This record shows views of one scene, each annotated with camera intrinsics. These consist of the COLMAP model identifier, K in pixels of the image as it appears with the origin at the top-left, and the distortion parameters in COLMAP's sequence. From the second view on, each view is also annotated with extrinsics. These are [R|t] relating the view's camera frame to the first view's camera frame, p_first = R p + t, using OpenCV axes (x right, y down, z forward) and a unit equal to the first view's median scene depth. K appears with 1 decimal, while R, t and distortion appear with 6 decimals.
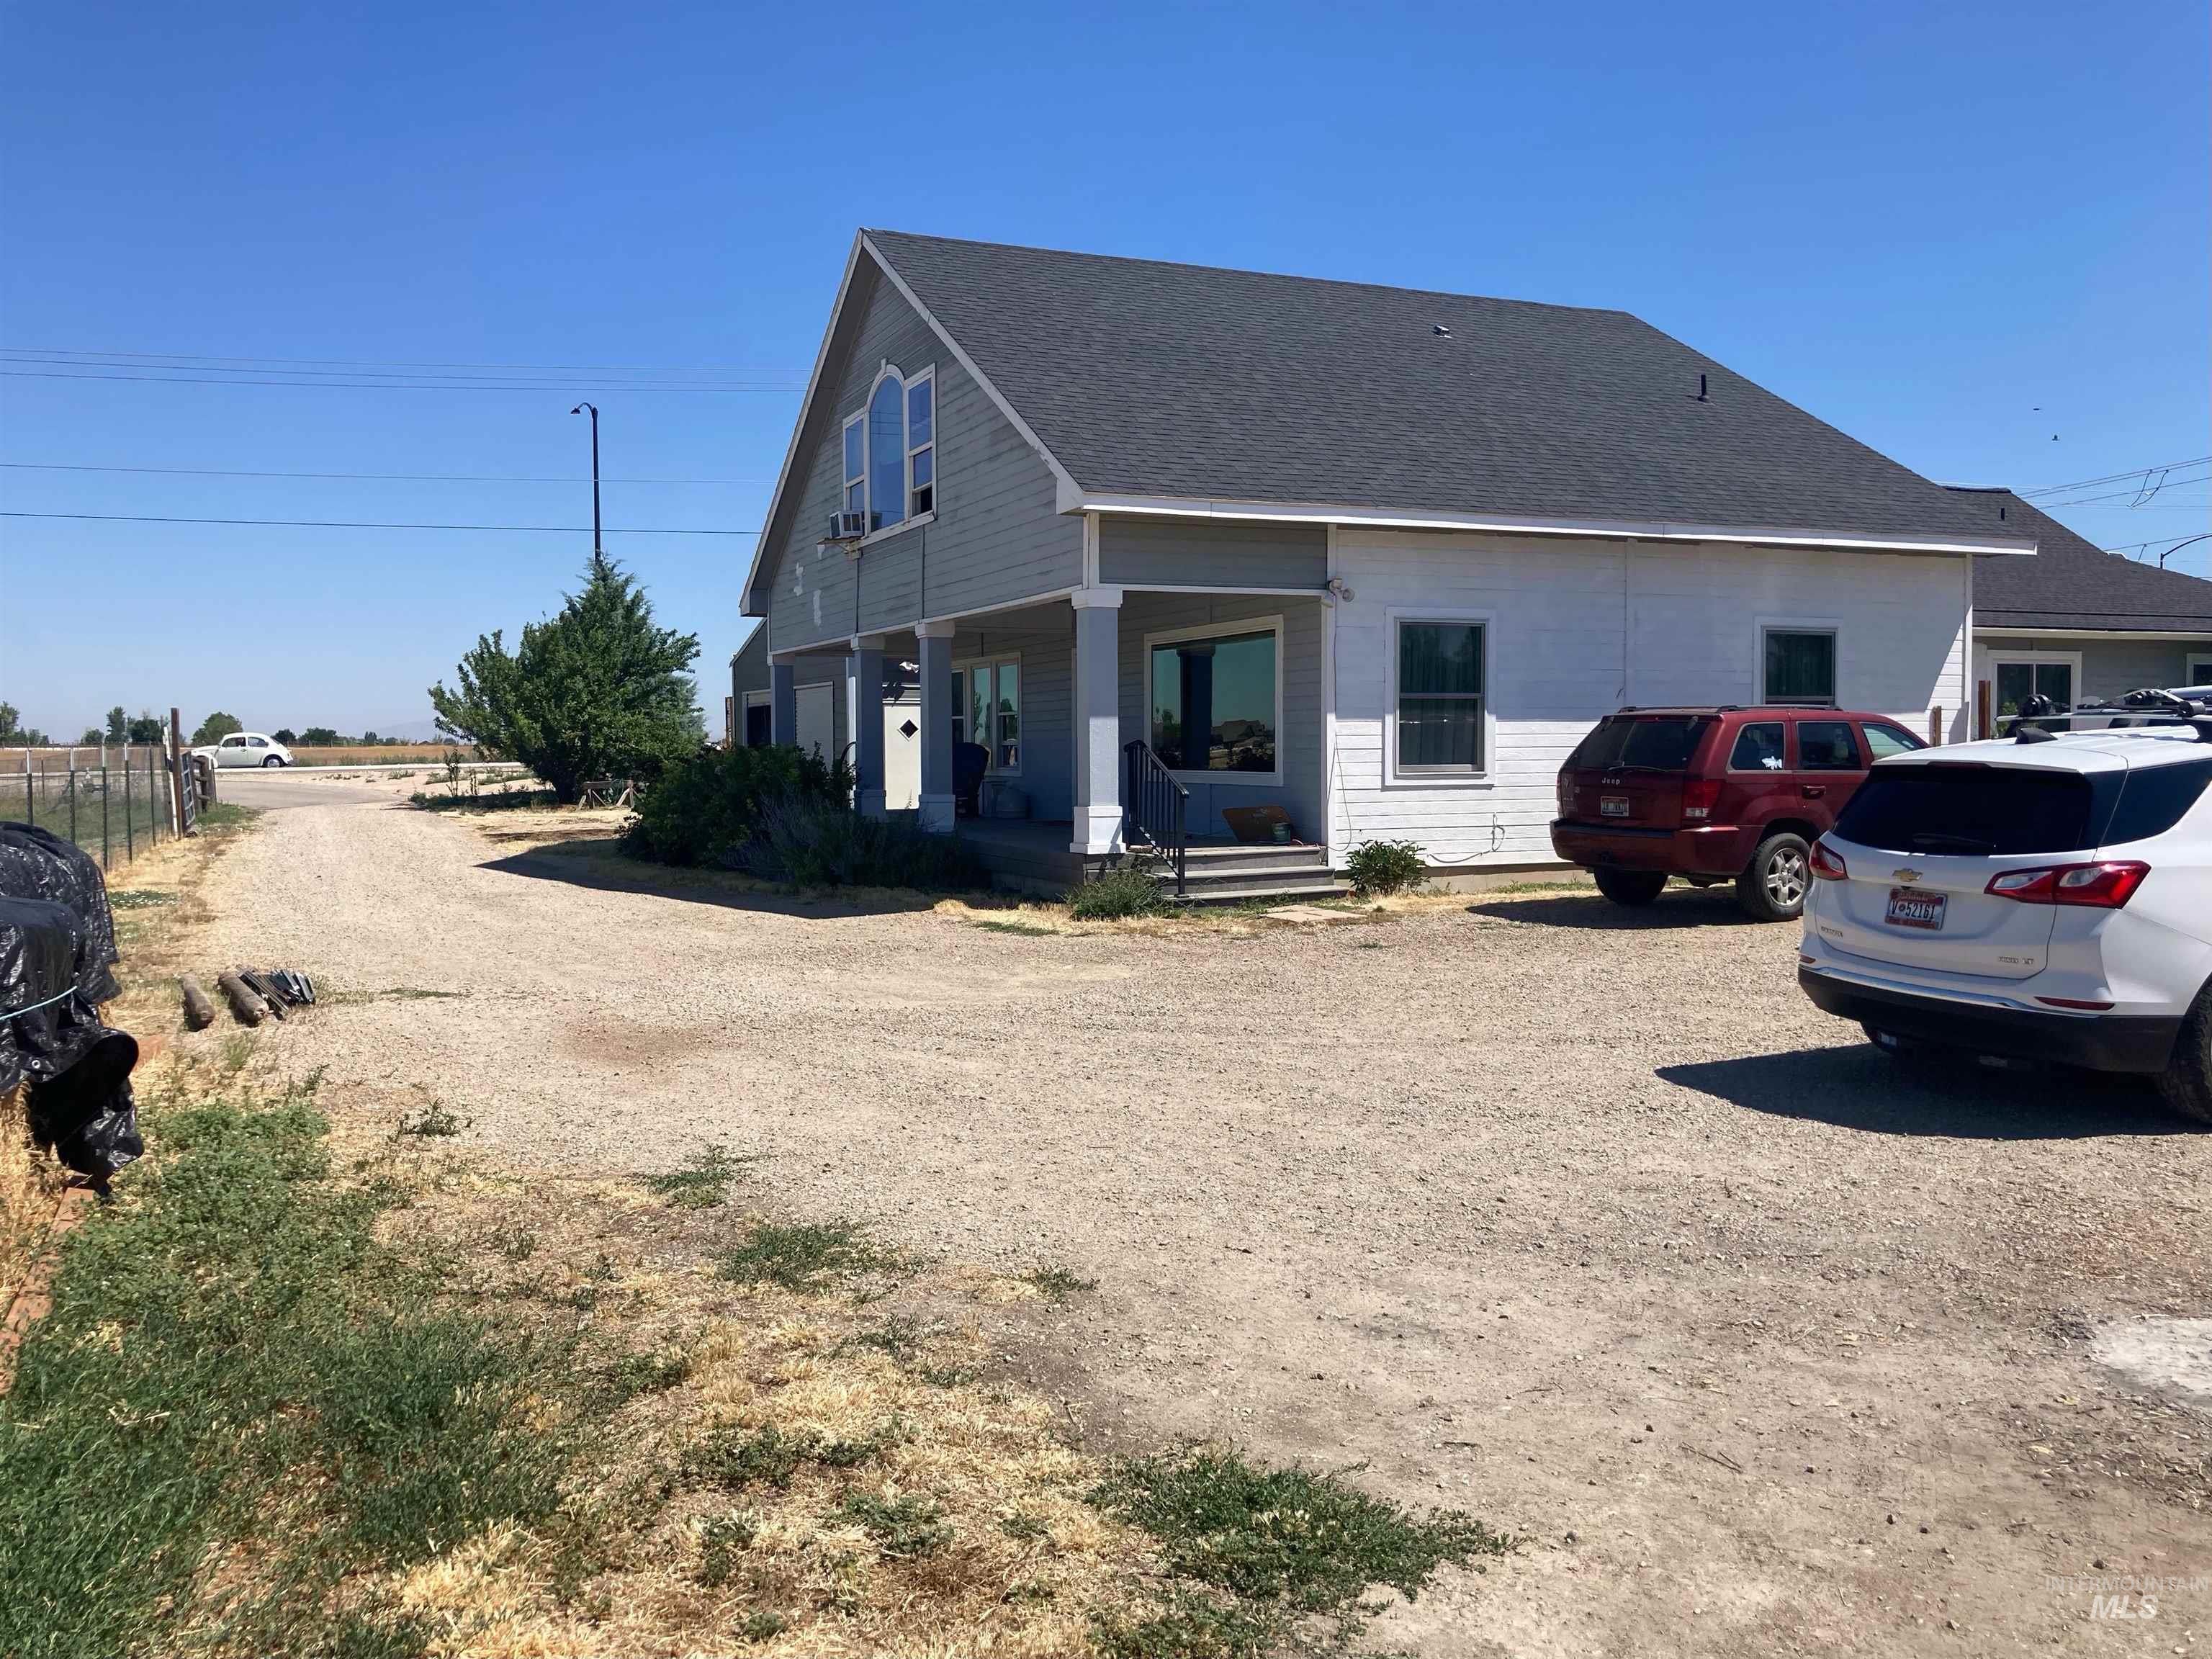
lens RADIAL K [[1826.3, 0, 1106.6], [0, 1826.3, 821.0], [0, 0, 1]] dist [0.046084, -0.064938]
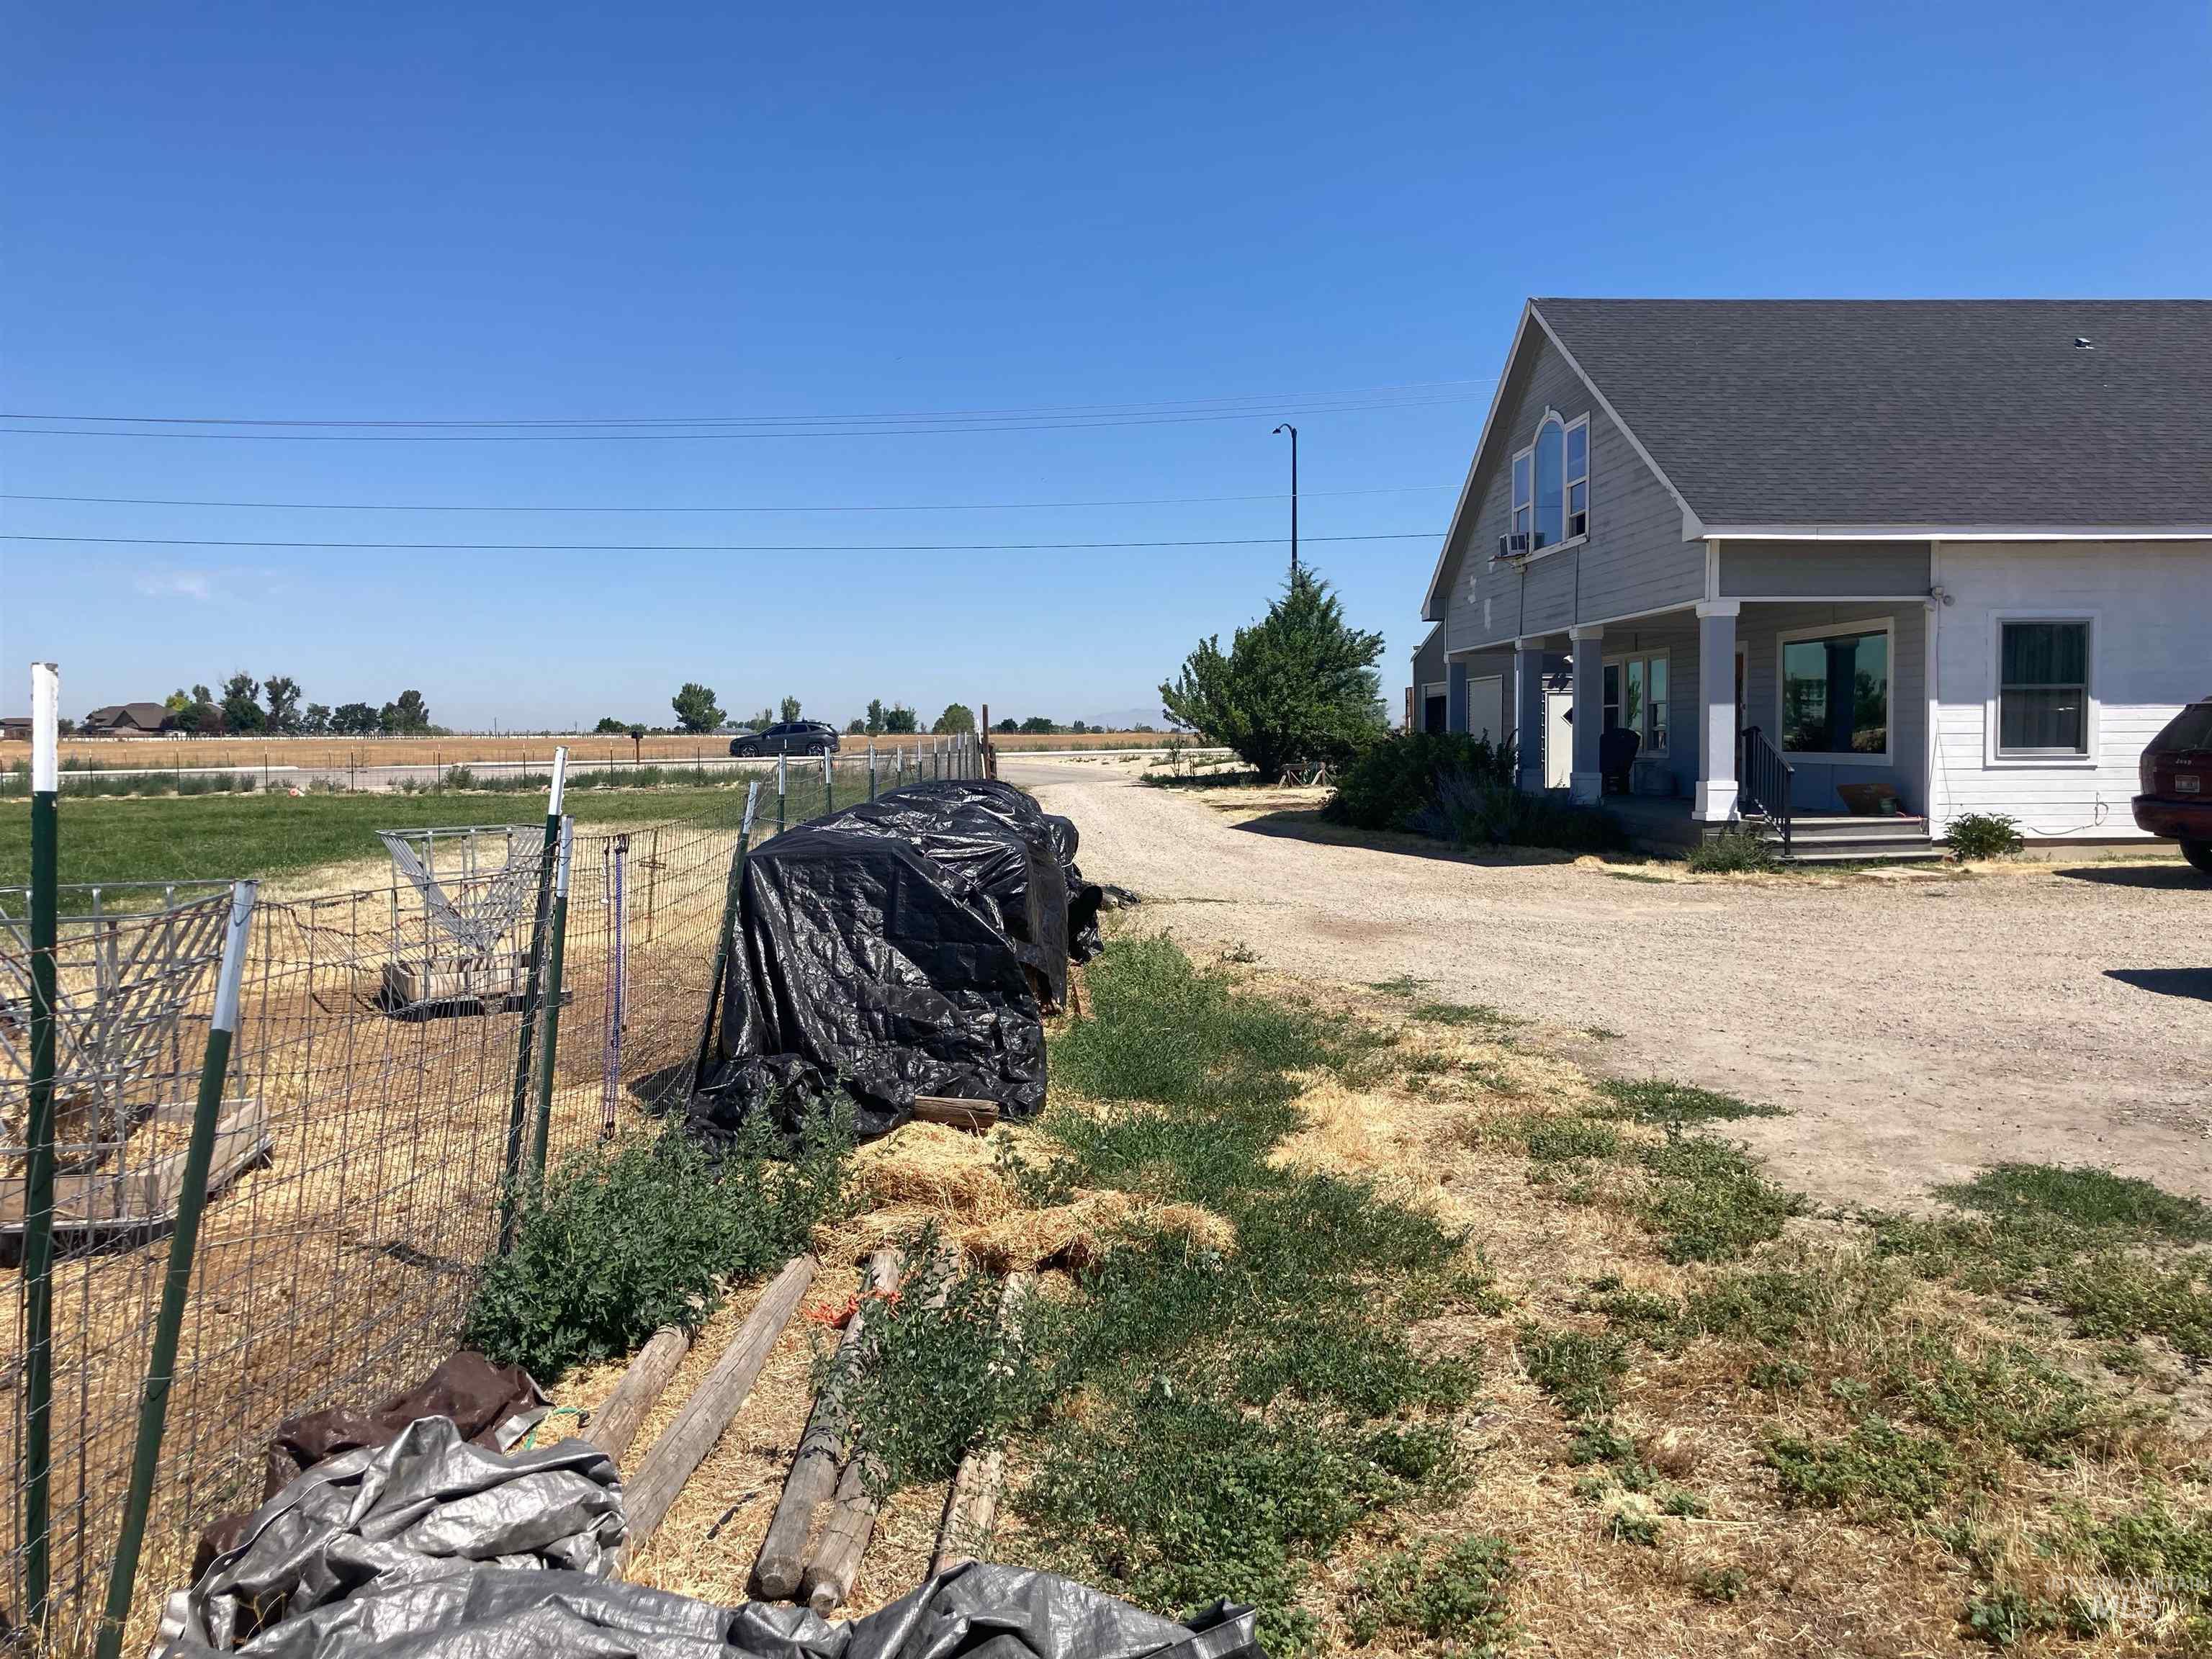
lens RADIAL K [[1826.3, 0, 1106.6], [0, 1826.3, 821.0], [0, 0, 1]] dist [0.046084, -0.064938]
pose [[0.934019, 0.016246, -0.356853, 0.044311], [-0.013756, 0.999860, 0.009514, 0.010321], [0.356957, -0.003978, 0.934112, -0.235062]]
